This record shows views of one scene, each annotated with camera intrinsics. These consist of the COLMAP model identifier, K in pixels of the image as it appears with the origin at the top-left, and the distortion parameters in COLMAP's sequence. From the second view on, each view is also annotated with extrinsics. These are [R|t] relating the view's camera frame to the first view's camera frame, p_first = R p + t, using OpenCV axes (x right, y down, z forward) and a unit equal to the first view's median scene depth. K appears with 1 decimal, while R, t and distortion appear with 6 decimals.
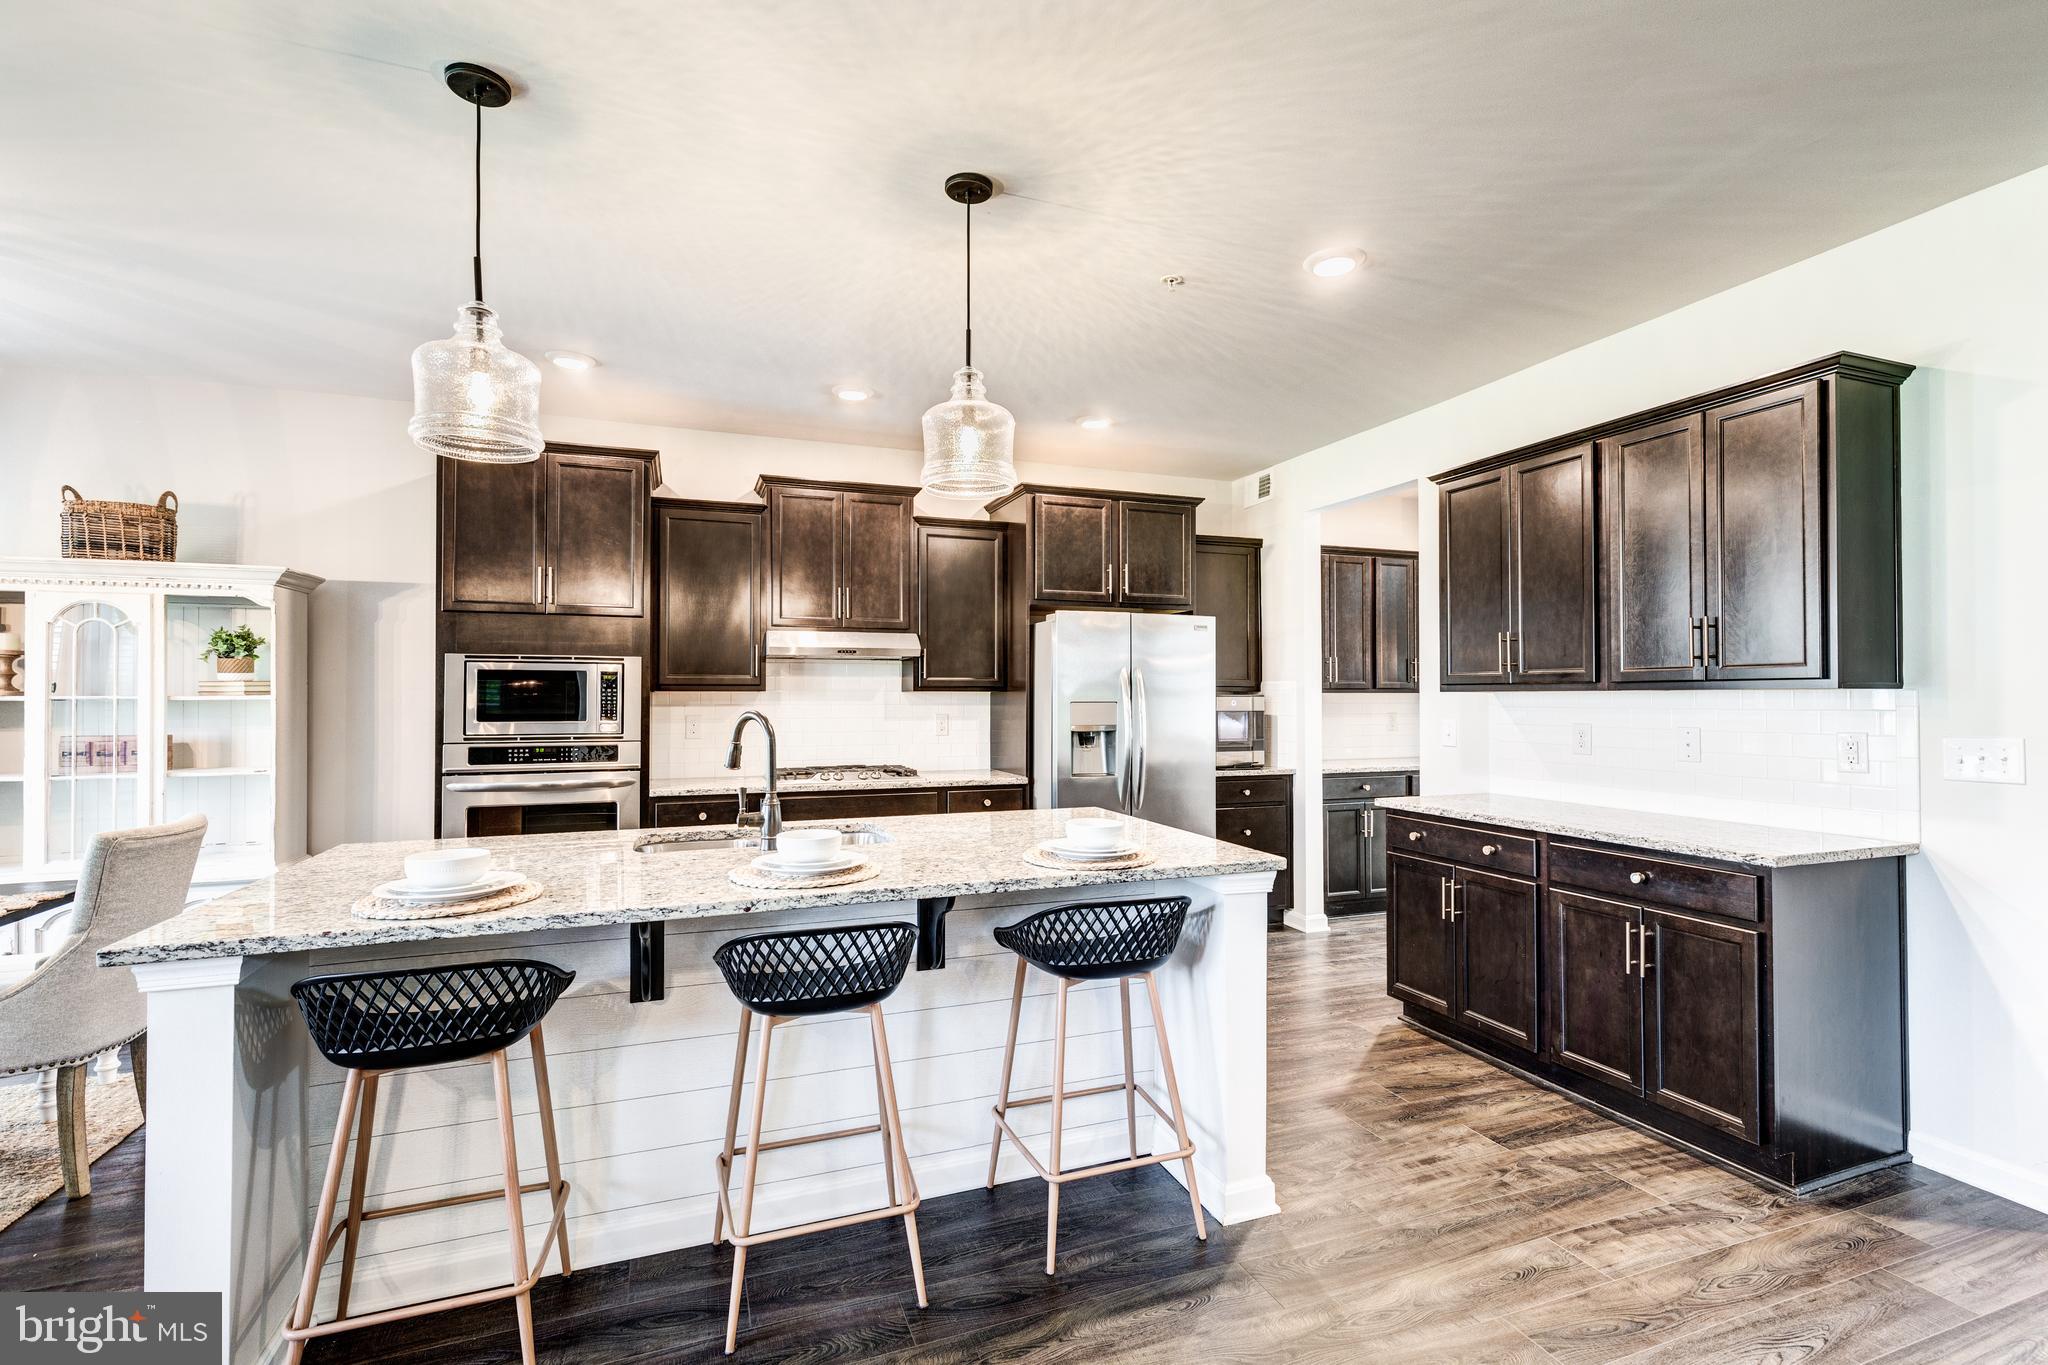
lens RADIAL K [[913.0, 0, 1014.8], [0, 913.0, 685.9], [0, 0, 1]] dist [0.006442, -0.000550]
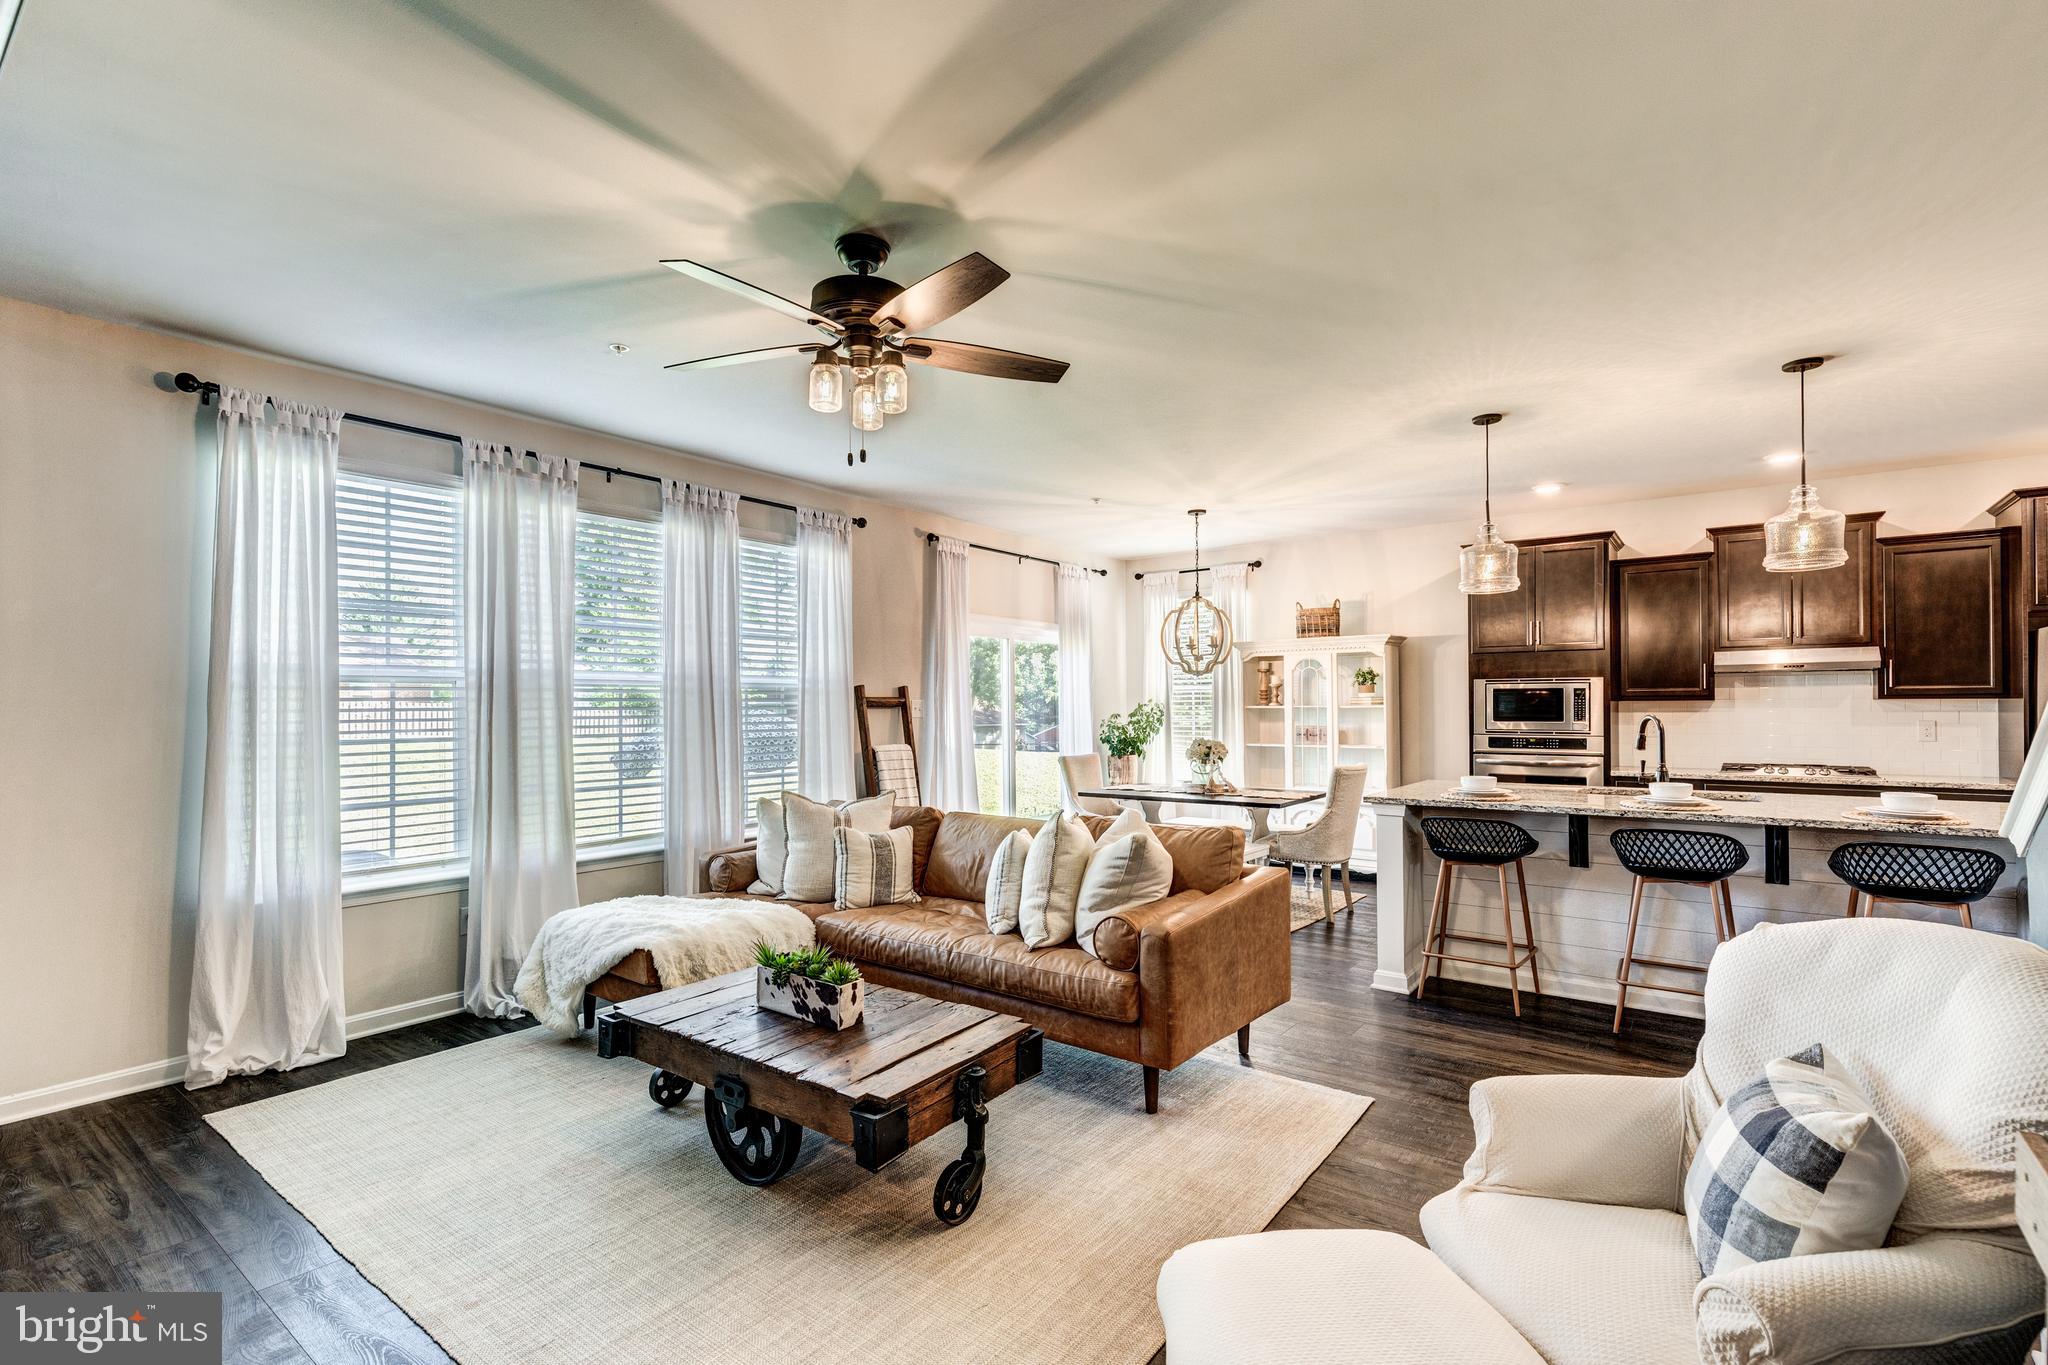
lens RADIAL K [[931.6, 0, 1021.7], [0, 931.6, 698.5], [0, 0, 1]] dist [-0.000711, -0.000679]
pose [[0.534560, -0.009151, -0.845081, 0.370970], [0.014698, 0.999891, -0.001529, -0.011191], [0.845003, -0.011604, 0.534636, -0.605170]]
